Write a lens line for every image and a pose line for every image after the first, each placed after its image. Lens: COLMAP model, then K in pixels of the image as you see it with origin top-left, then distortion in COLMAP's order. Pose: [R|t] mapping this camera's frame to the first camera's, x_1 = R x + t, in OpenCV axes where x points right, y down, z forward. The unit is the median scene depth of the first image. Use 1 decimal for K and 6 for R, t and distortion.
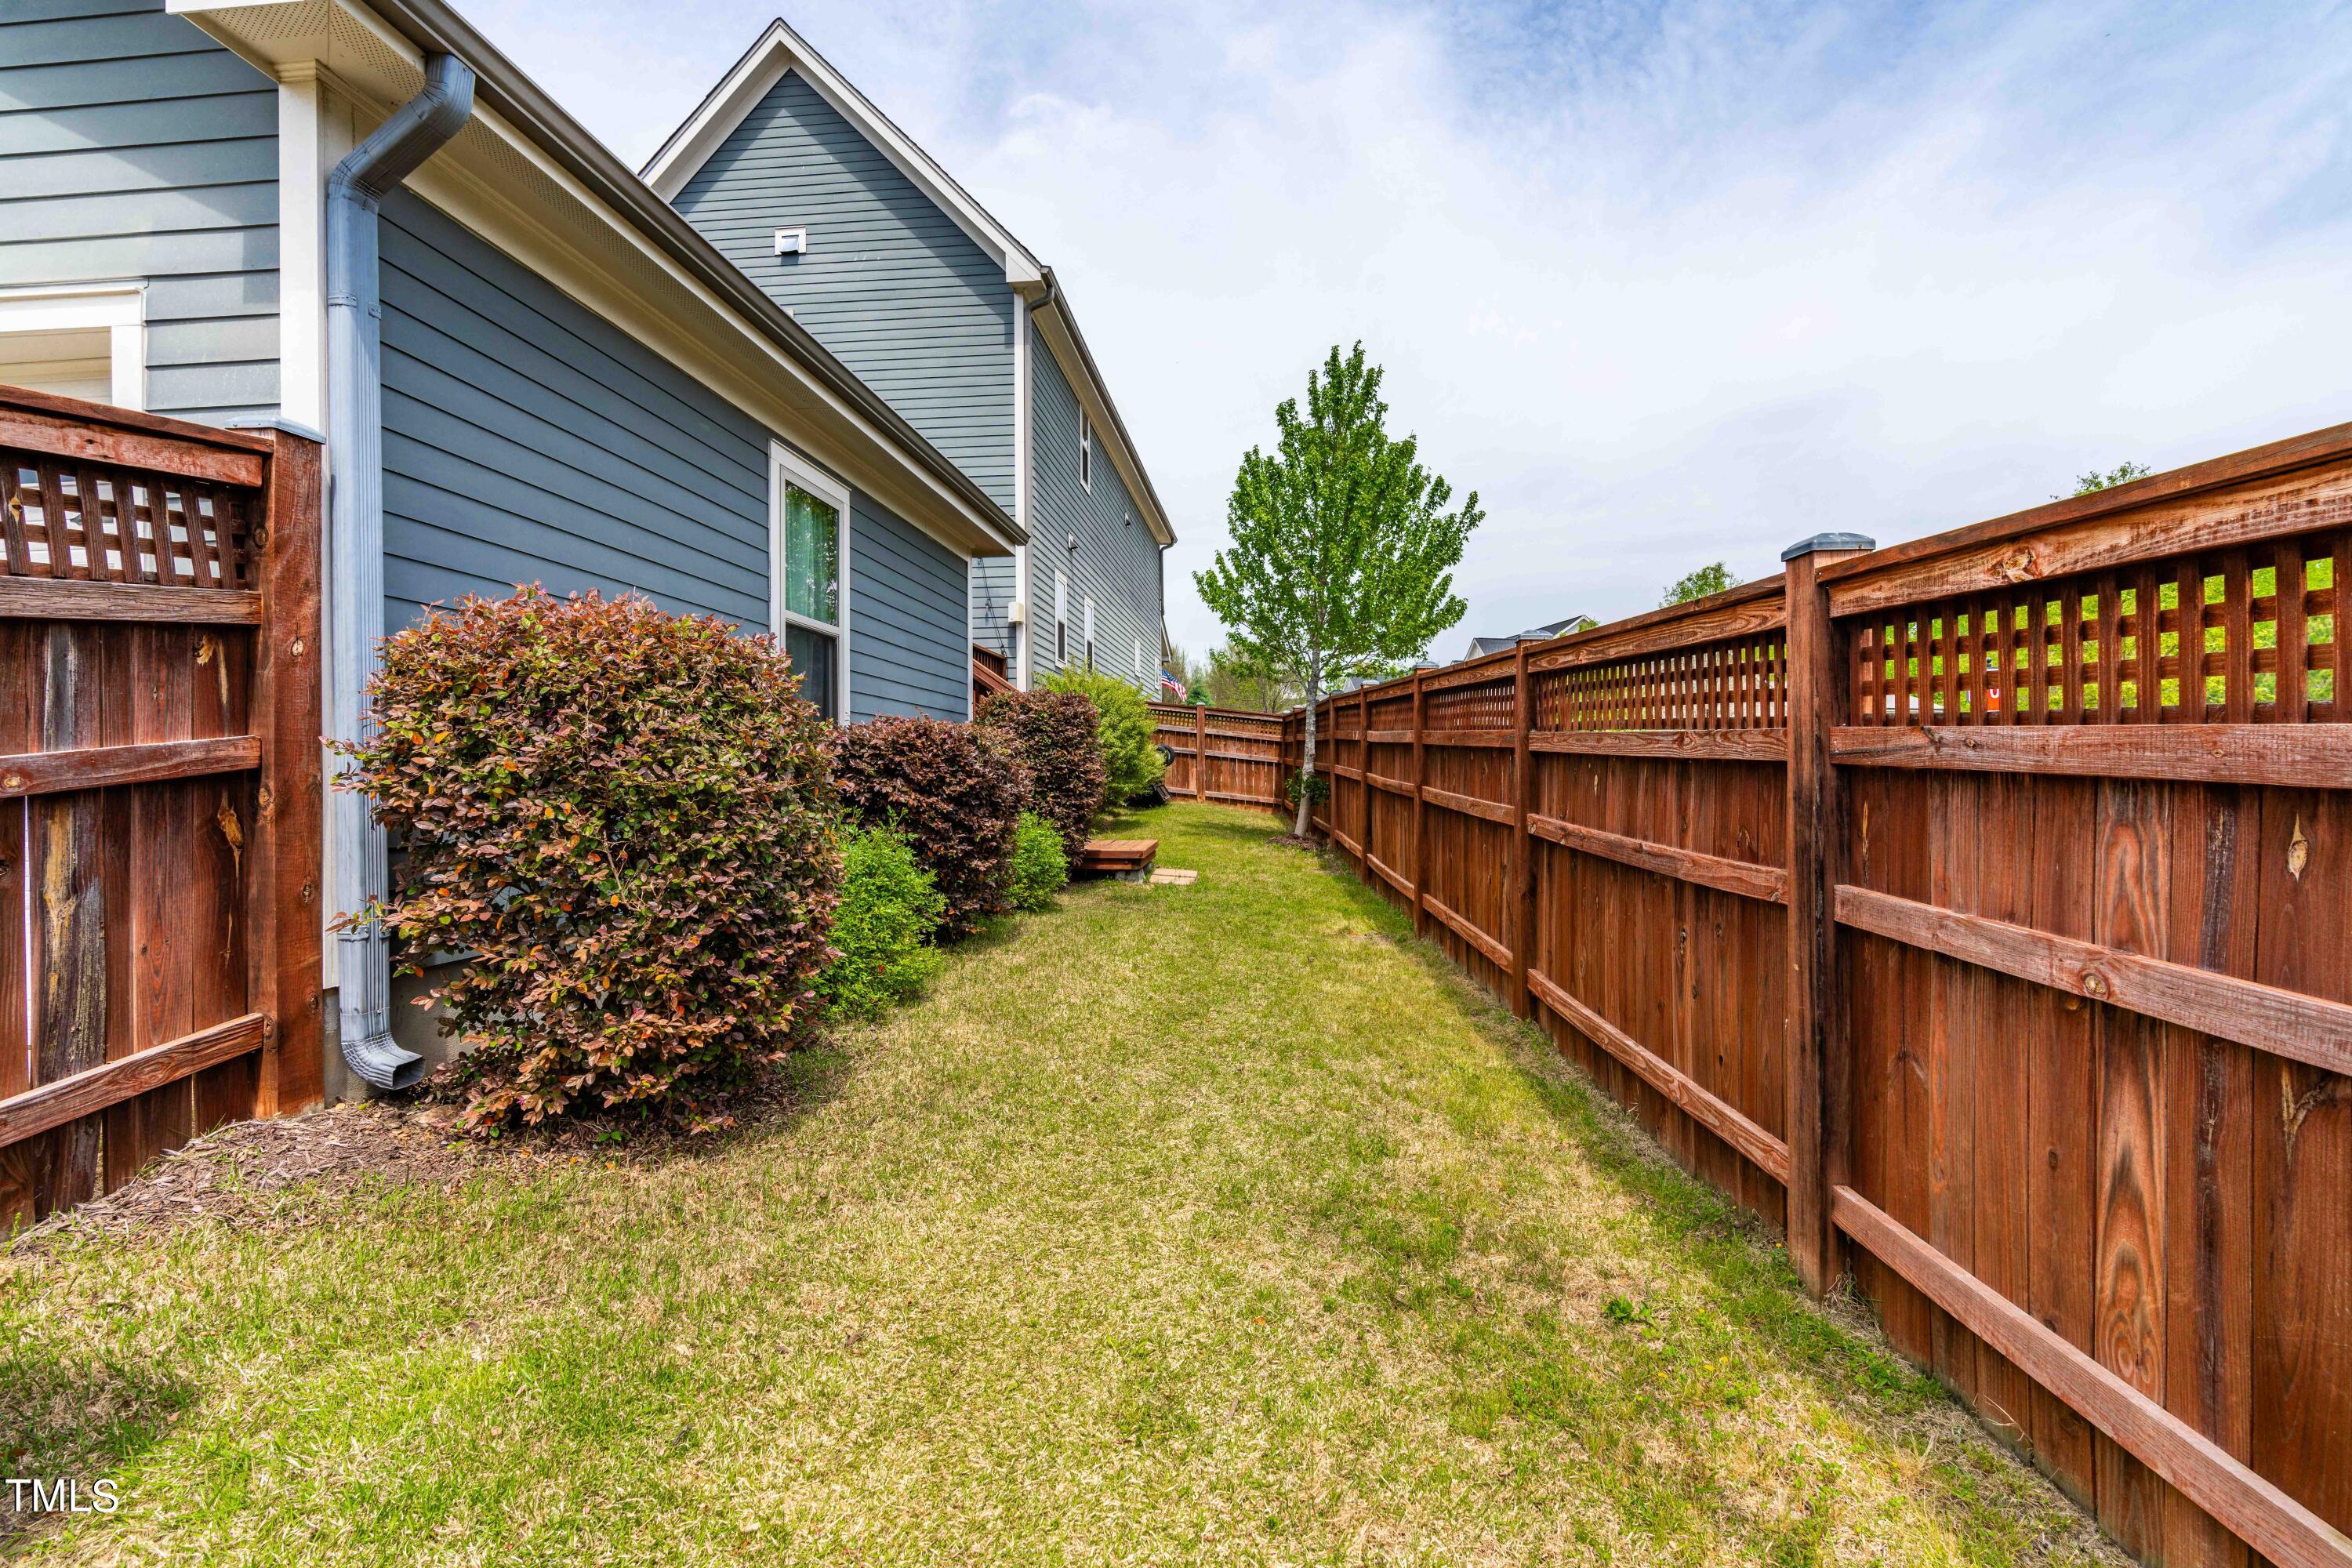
lens RADIAL K [[1065.8, 0, 1182.6], [0, 1065.8, 785.8], [0, 0, 1]] dist [-0.013047, 0.006904]
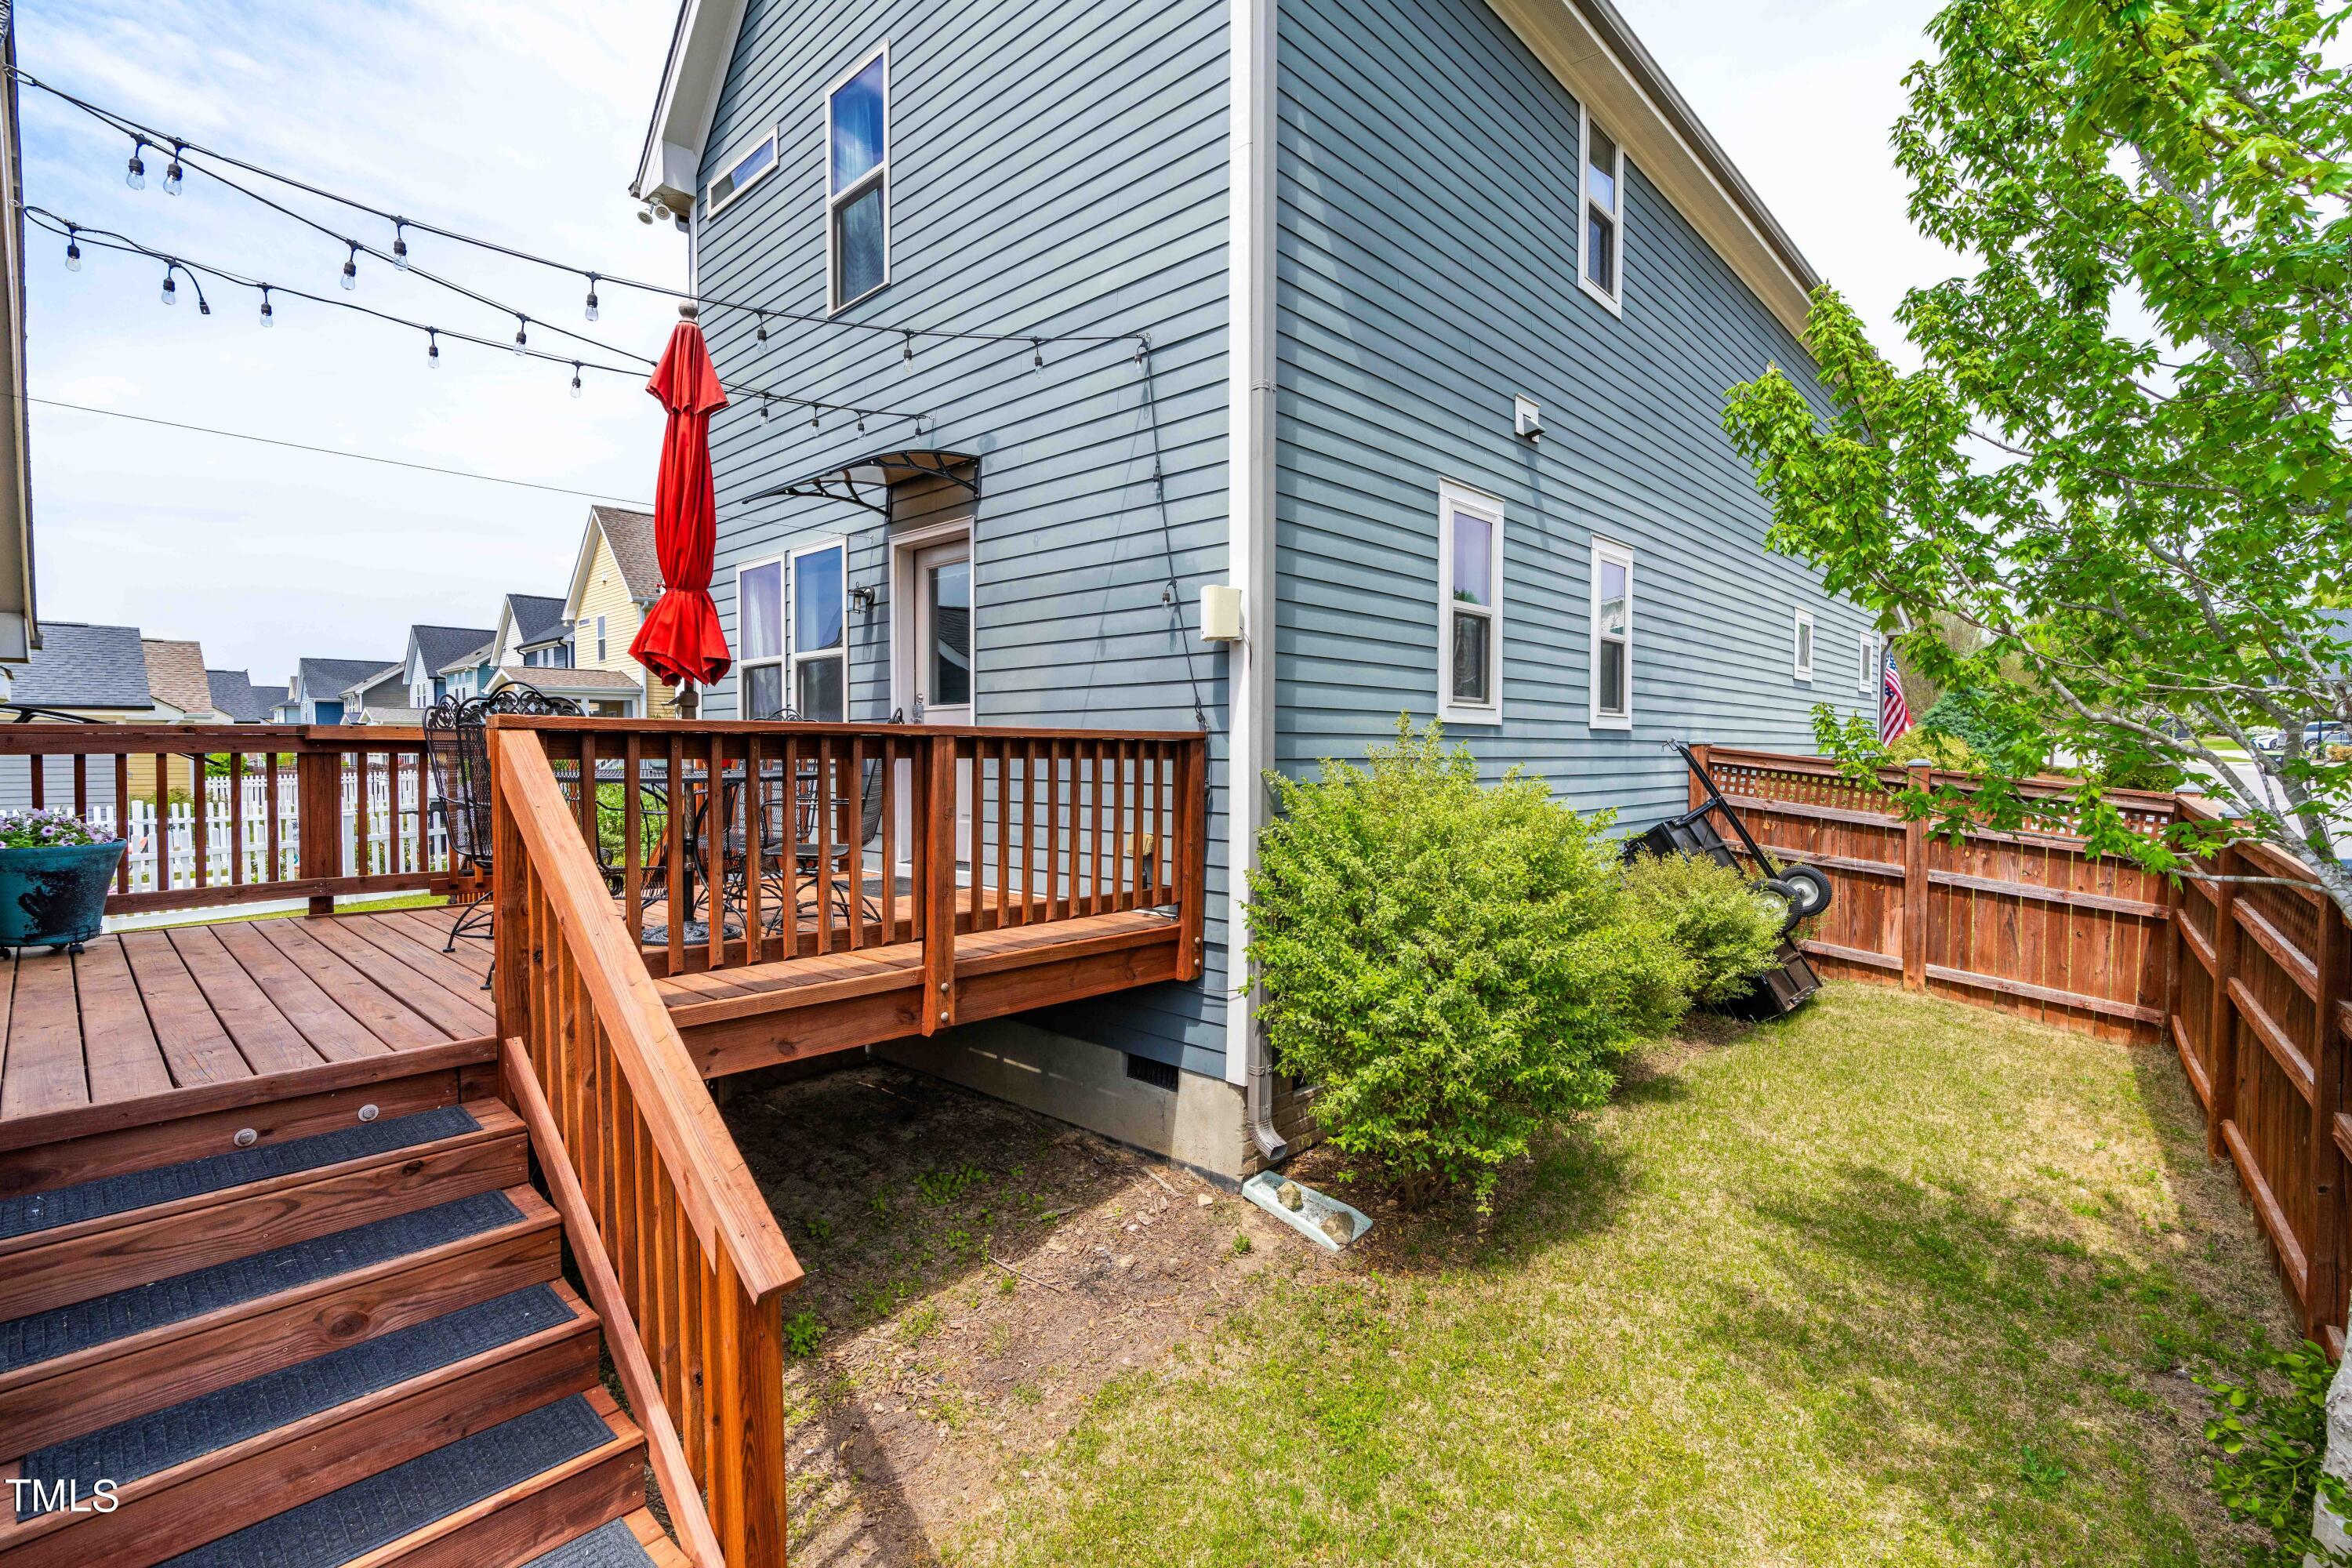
lens RADIAL K [[1065.8, 0, 1182.6], [0, 1065.8, 785.8], [0, 0, 1]] dist [-0.013047, 0.006904]
pose [[0.794162, 0.027035, -0.607104, 0.041174], [-0.011541, 0.999501, 0.029412, -0.077220], [0.607596, -0.016351, 0.794078, 0.474980]]
